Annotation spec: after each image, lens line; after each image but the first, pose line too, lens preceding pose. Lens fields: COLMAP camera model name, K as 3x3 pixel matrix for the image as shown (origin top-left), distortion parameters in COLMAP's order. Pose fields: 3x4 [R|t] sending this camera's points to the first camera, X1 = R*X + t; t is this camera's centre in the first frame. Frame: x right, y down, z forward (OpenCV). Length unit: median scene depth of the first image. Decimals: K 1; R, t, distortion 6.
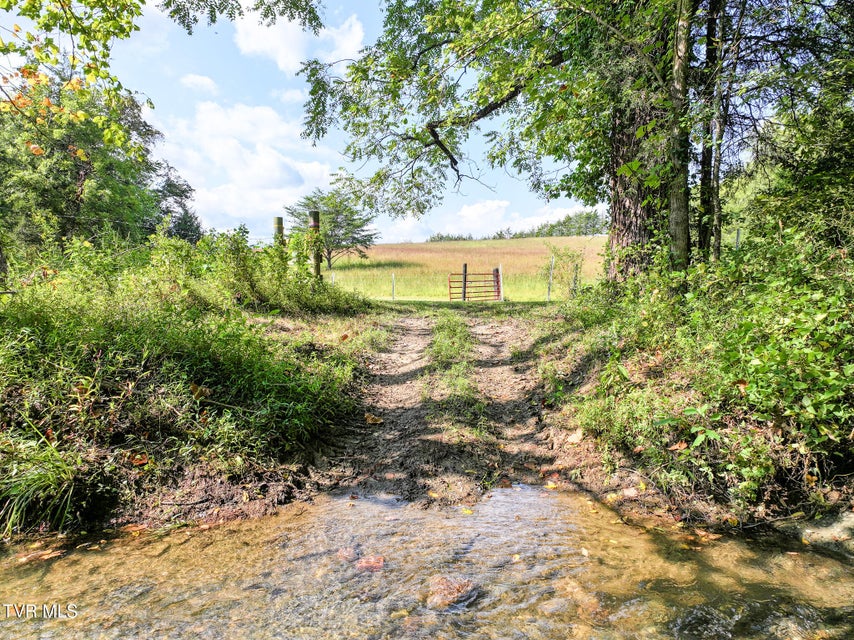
lens RADIAL K [[598.8, 0, 427.8], [0, 598.8, 316.4], [0, 0, 1]] dist [-0.007986, 0.012682]
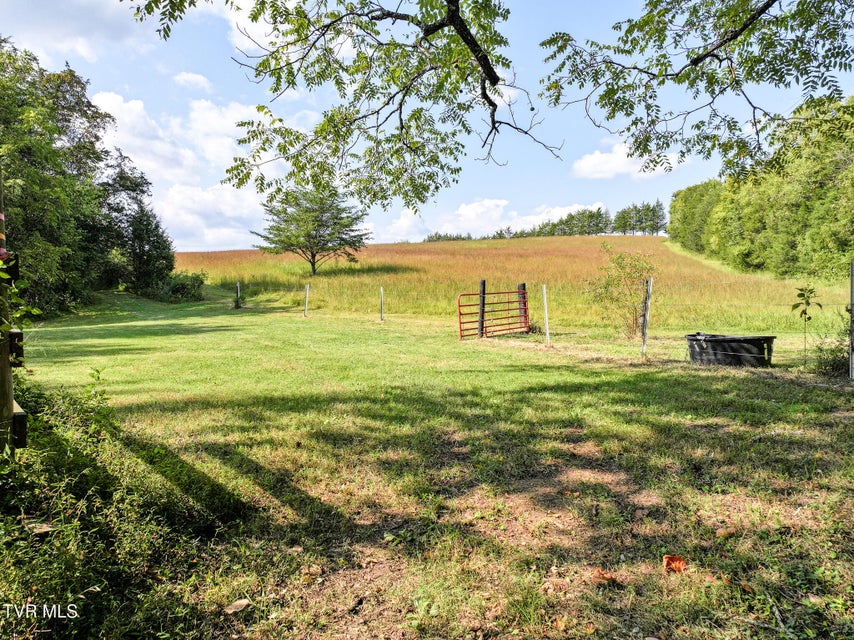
lens RADIAL K [[598.8, 0, 426.0], [0, 598.8, 323.6], [0, 0, 1]] dist [-0.007986, 0.012682]
pose [[0.999994, -0.003228, 0.001433, -0.001857], [0.003209, 0.999911, 0.012912, -0.021070], [-0.001474, -0.012907, 0.999916, 0.143914]]
